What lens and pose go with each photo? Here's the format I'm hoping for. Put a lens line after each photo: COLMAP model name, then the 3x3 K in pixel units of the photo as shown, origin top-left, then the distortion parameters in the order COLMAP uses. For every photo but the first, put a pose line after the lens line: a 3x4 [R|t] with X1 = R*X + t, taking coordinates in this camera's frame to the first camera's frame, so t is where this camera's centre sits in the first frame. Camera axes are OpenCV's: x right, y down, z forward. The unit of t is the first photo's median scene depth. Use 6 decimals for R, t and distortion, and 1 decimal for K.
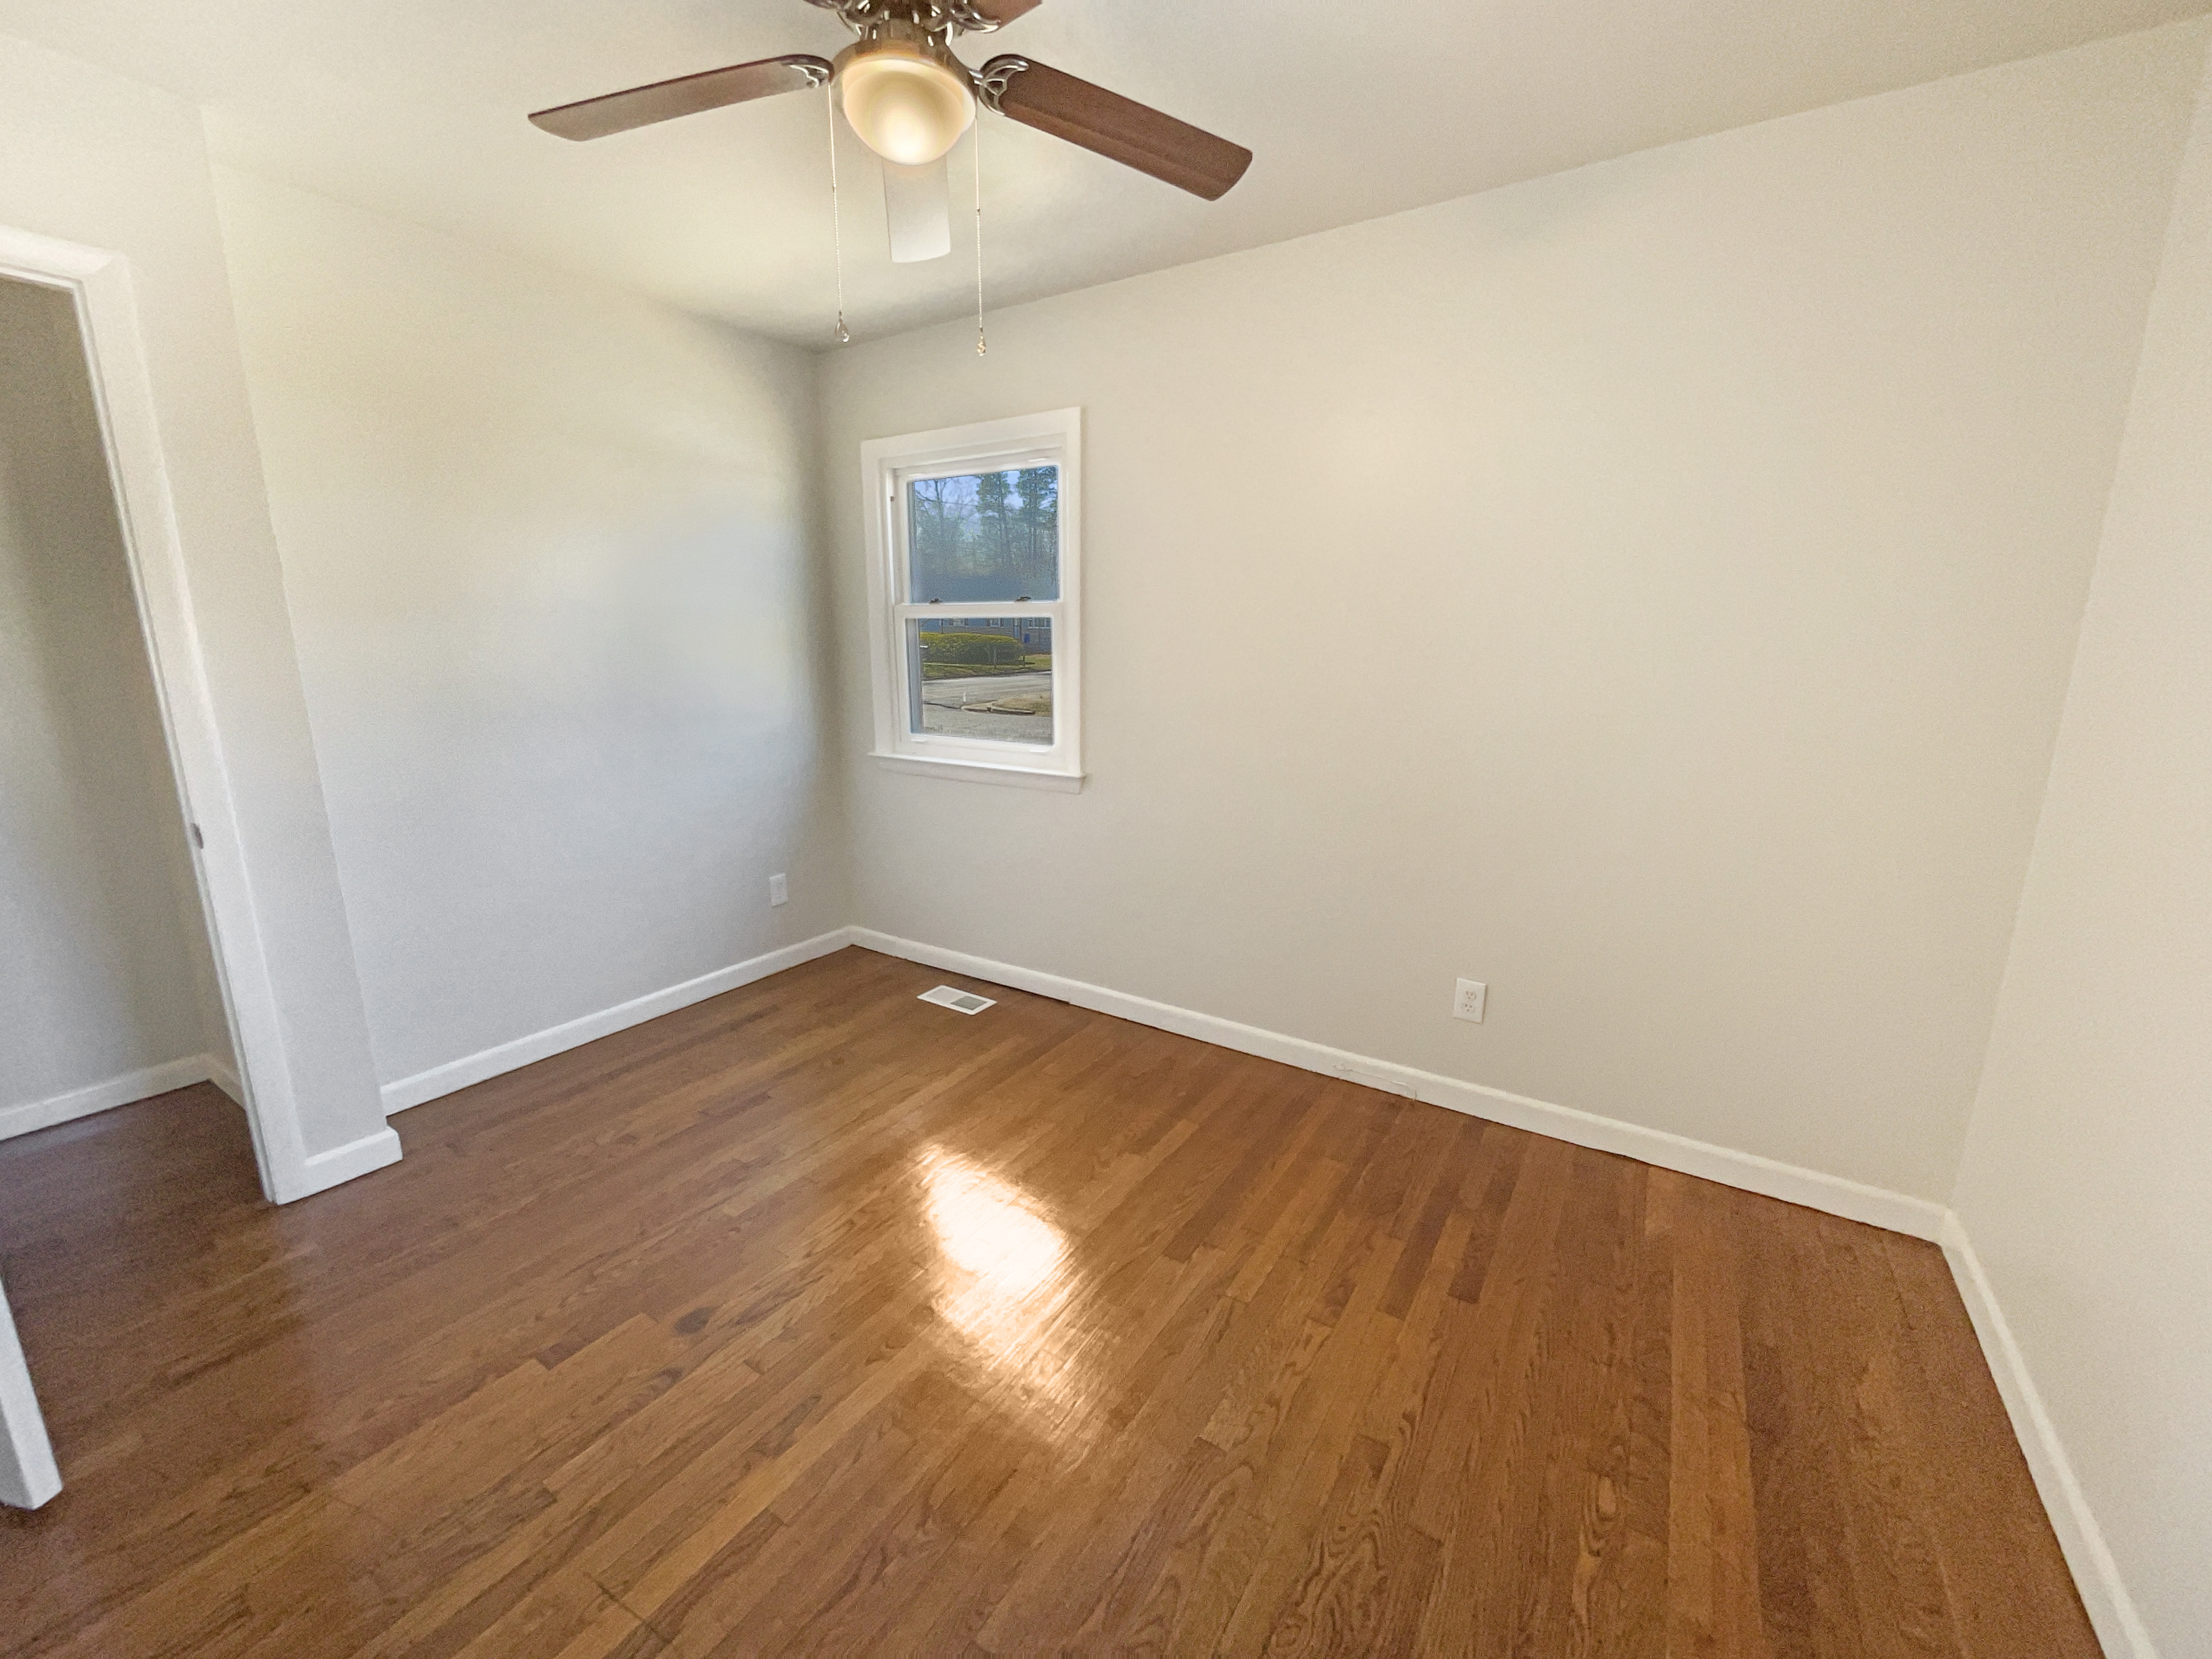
lens RADIAL K [[897.9, 0, 1099.3], [0, 897.9, 835.2], [0, 0, 1]] dist [-0.000401, 0.000011]
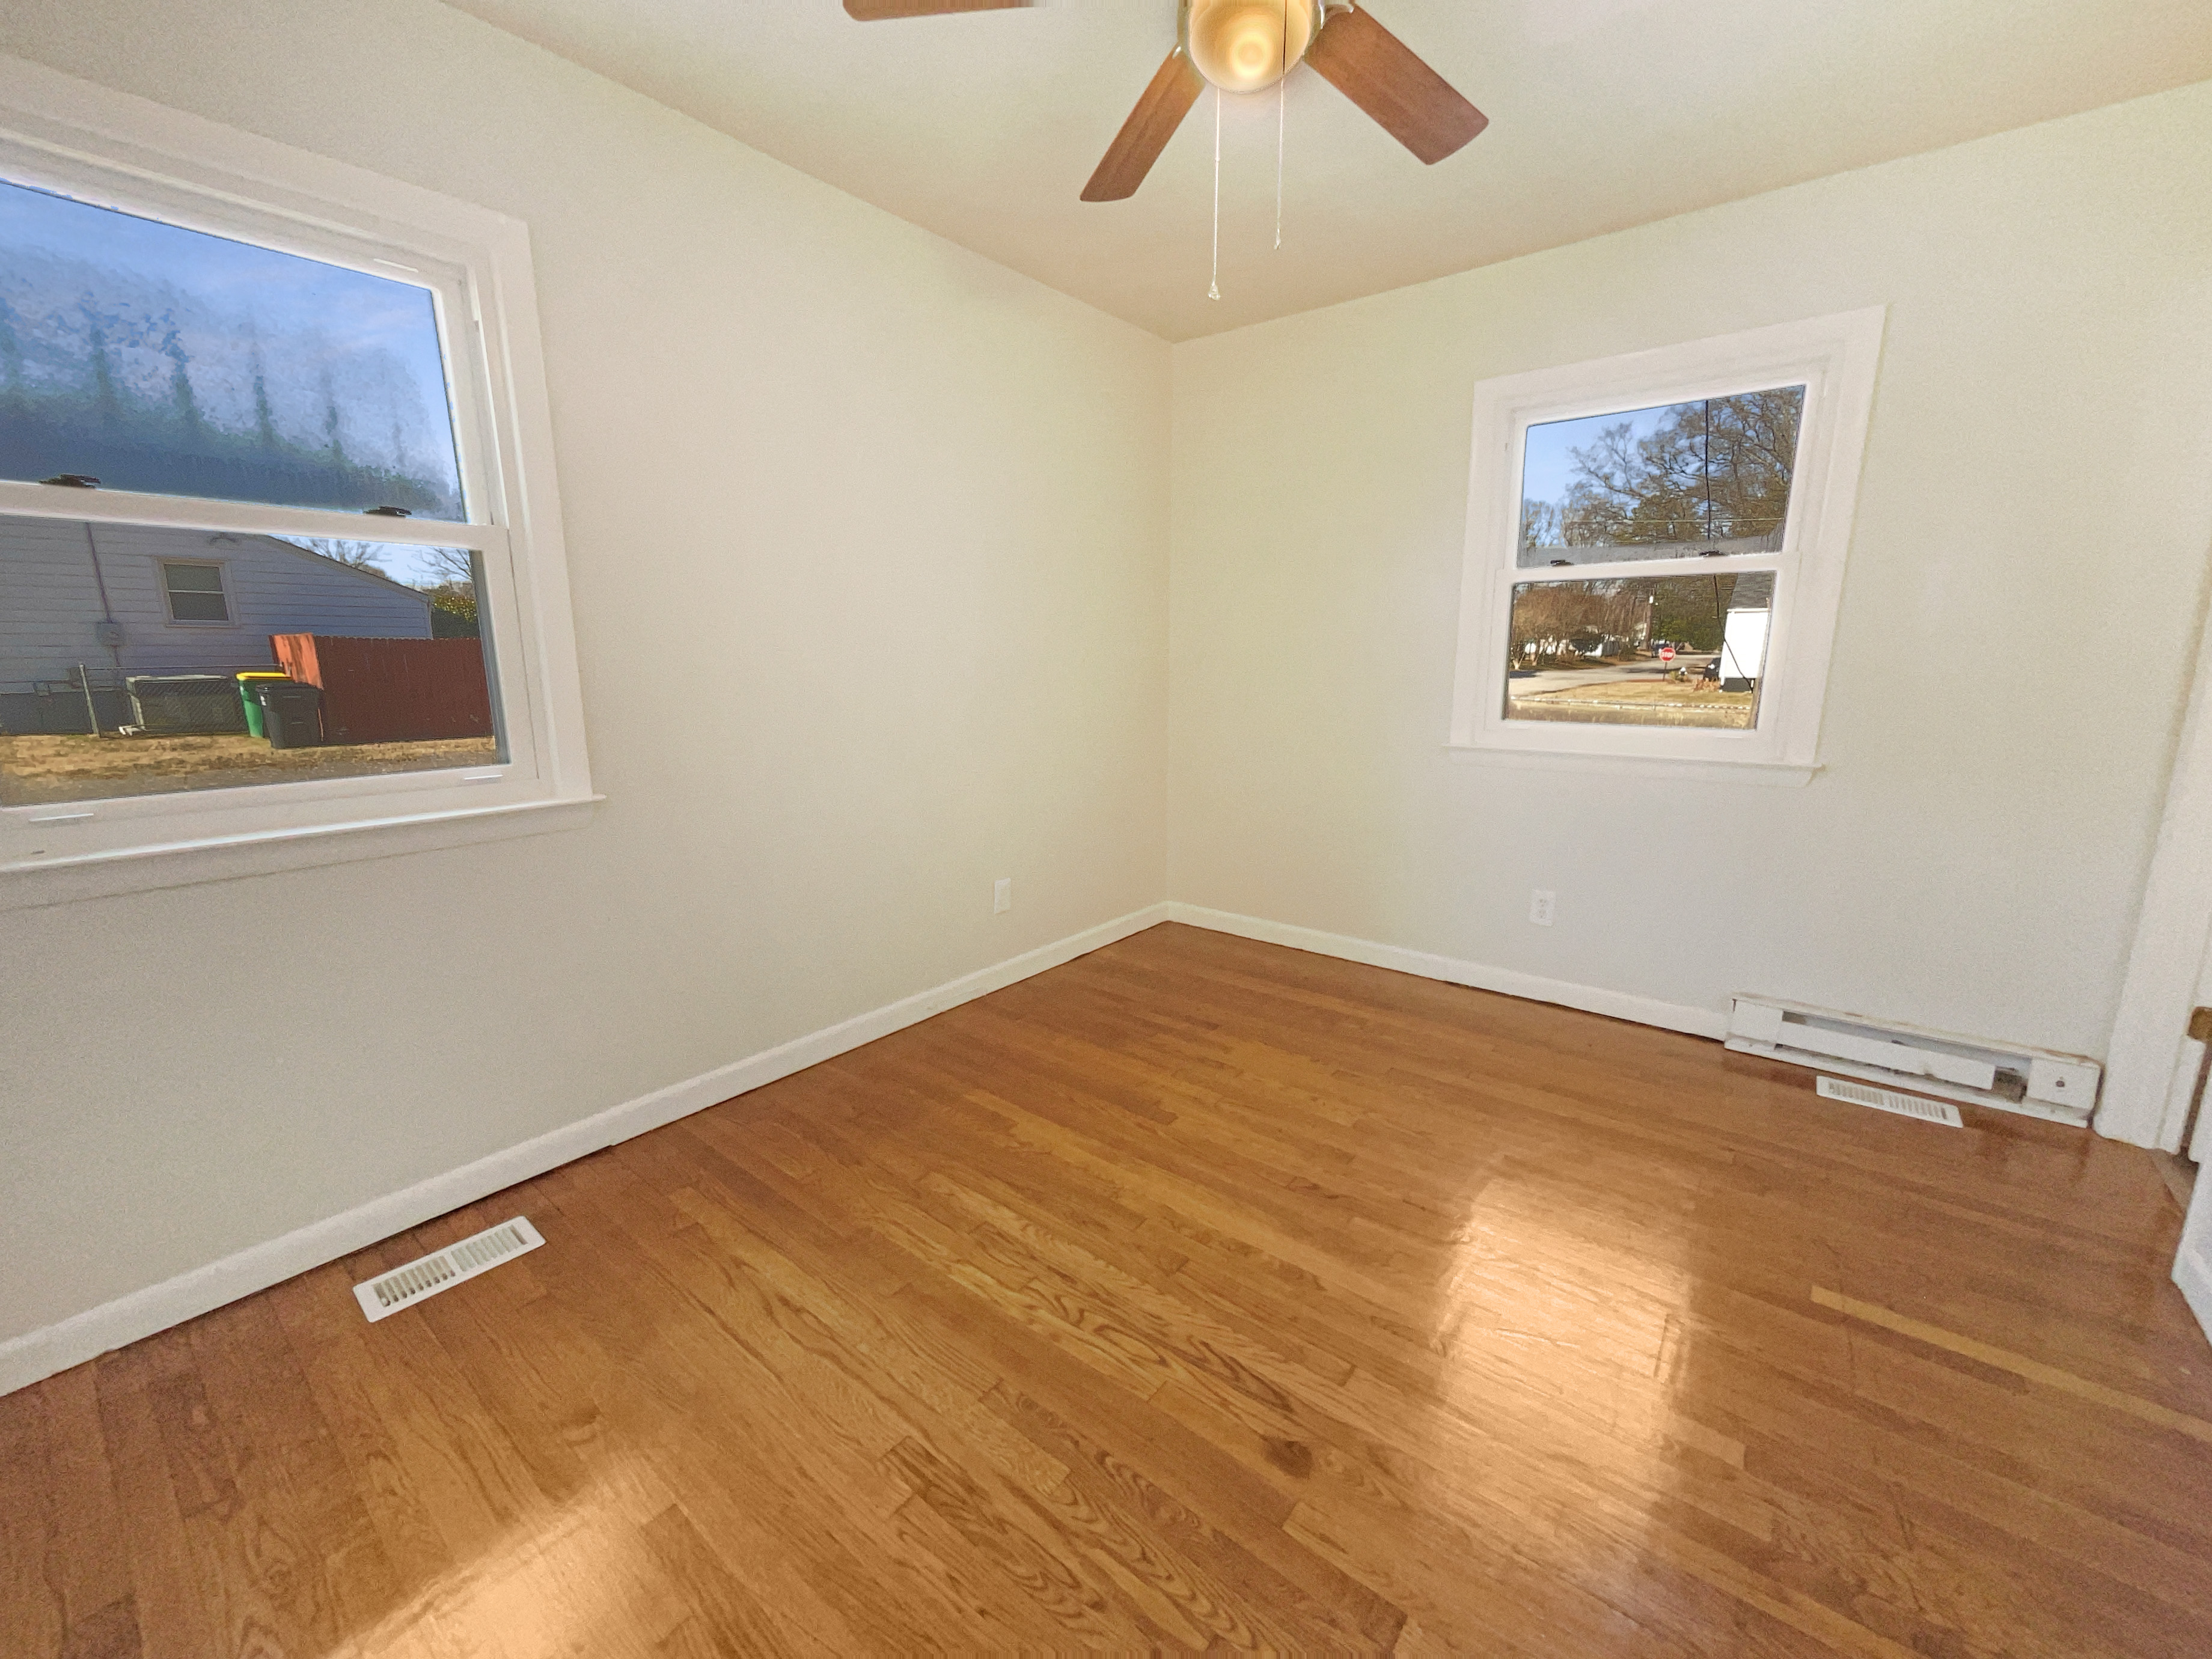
lens RADIAL K [[897.9, 0, 1099.3], [0, 897.9, 835.2], [0, 0, 1]] dist [-0.000401, 0.000011]
pose [[0.088554, -0.205005, 0.974747, -0.940064], [0.216773, 0.959102, 0.182022, -0.117030], [-0.972197, 0.195180, 0.129372, 0.817688]]
